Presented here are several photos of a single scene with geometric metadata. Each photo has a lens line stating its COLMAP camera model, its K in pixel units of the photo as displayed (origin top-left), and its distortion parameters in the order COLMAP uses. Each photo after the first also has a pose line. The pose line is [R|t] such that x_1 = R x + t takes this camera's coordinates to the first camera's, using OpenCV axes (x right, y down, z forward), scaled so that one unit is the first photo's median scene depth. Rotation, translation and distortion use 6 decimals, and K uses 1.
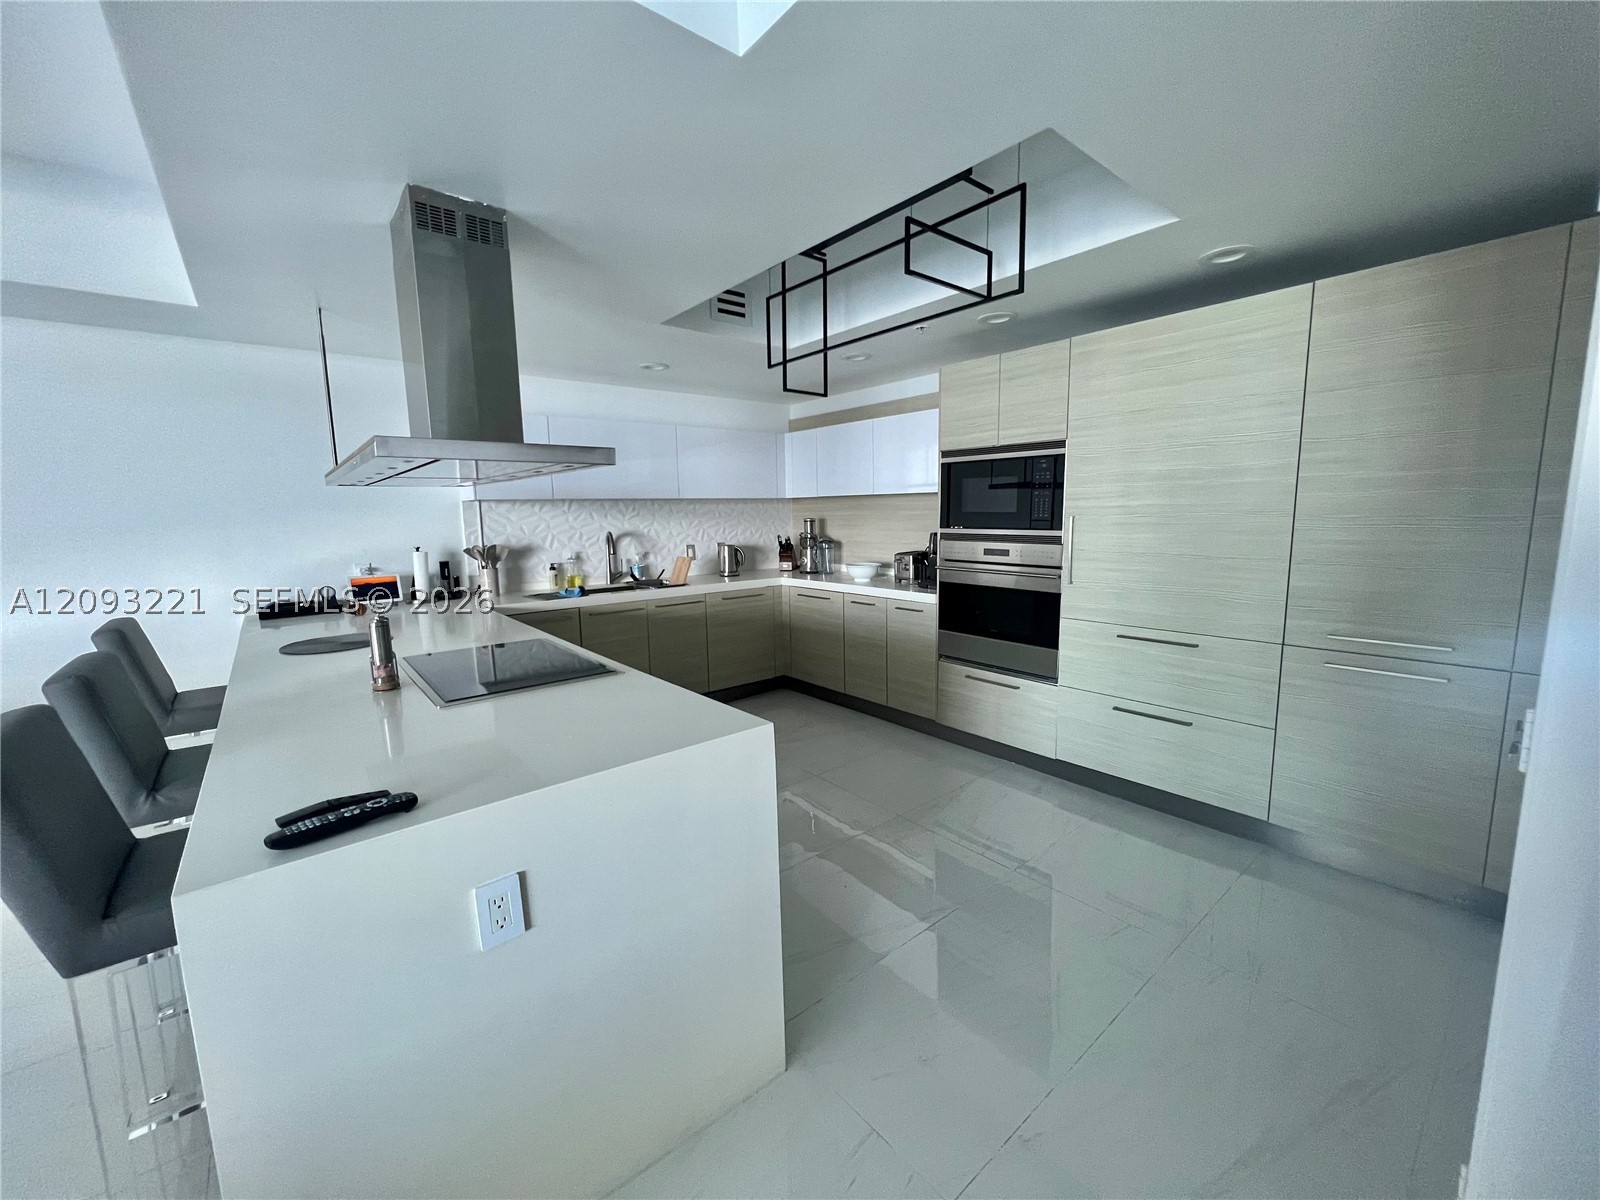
lens RADIAL K [[640.7, 0, 800.0], [0, 640.7, 600.0], [0, 0, 1]] dist [-0.000635, 0.000283]
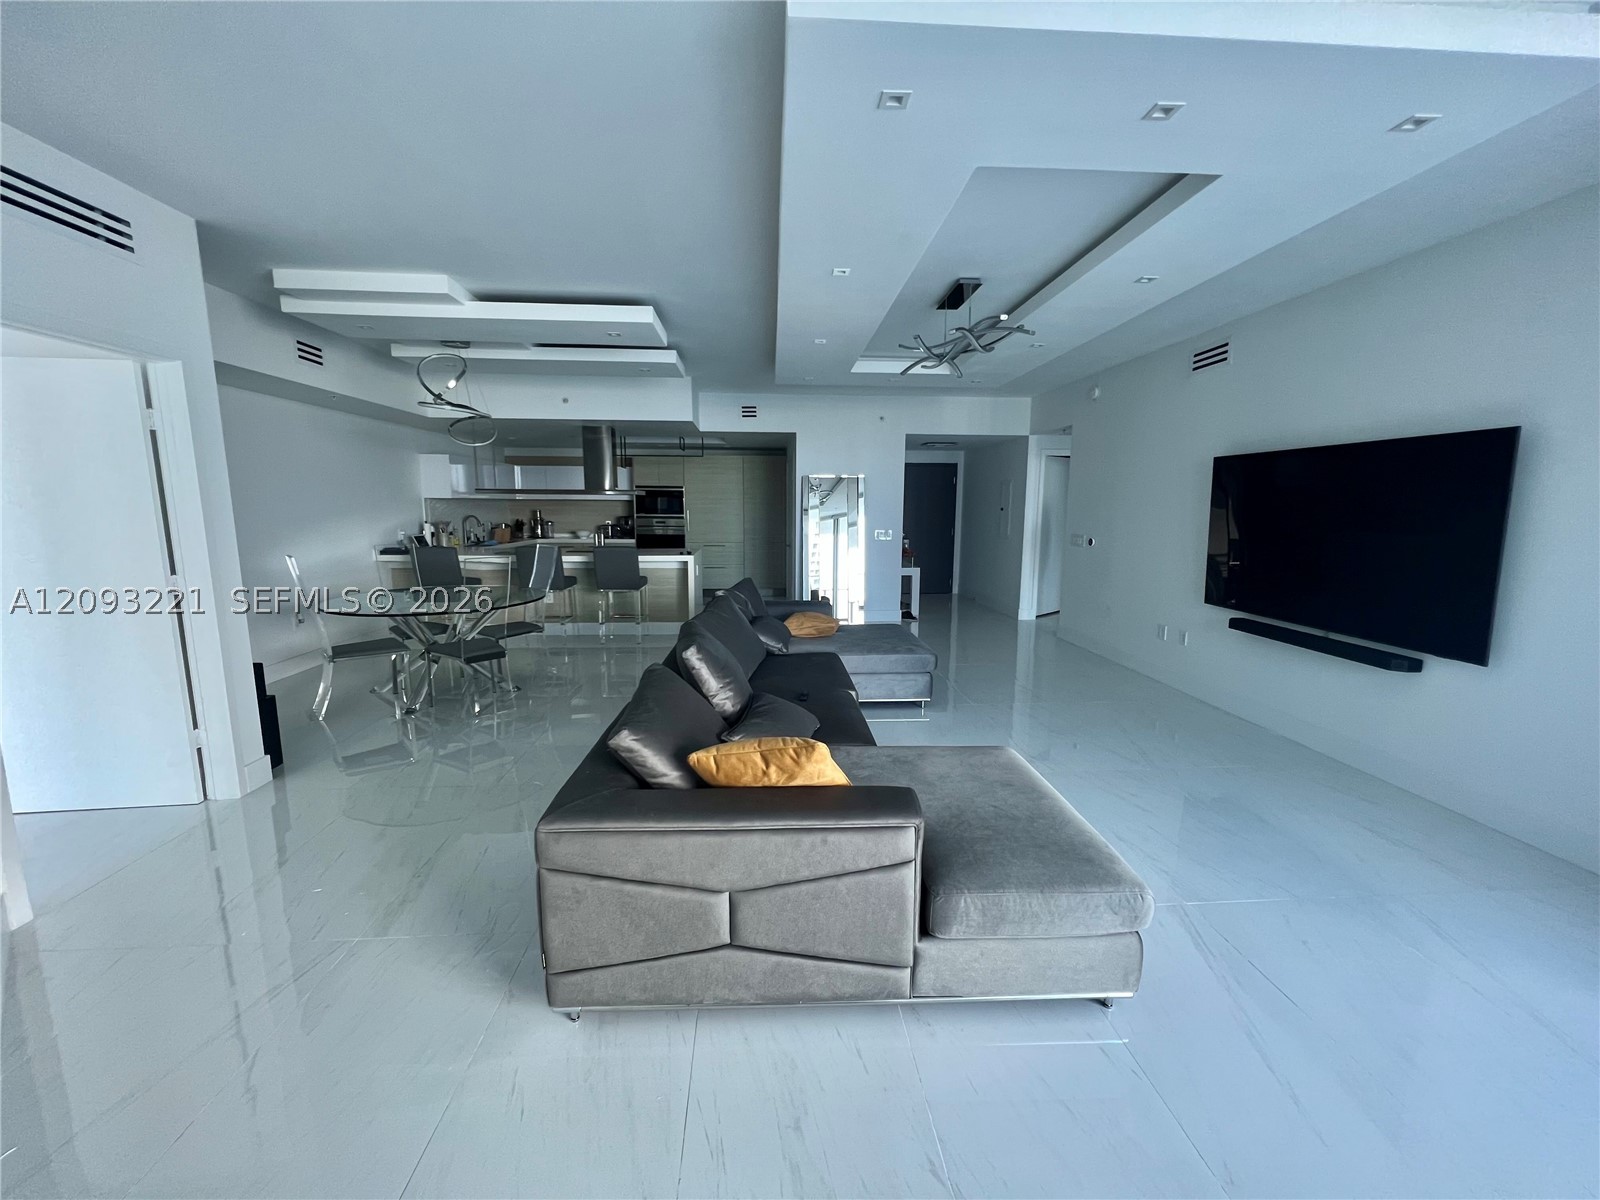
lens RADIAL K [[640.7, 0, 800.0], [0, 640.7, 600.0], [0, 0, 1]] dist [-0.000635, 0.000283]
pose [[0.583537, -0.097192, 0.806250, -1.411373], [0.096085, 0.994102, 0.050294, 0.158524], [-0.806382, 0.048120, 0.589434, -0.997659]]
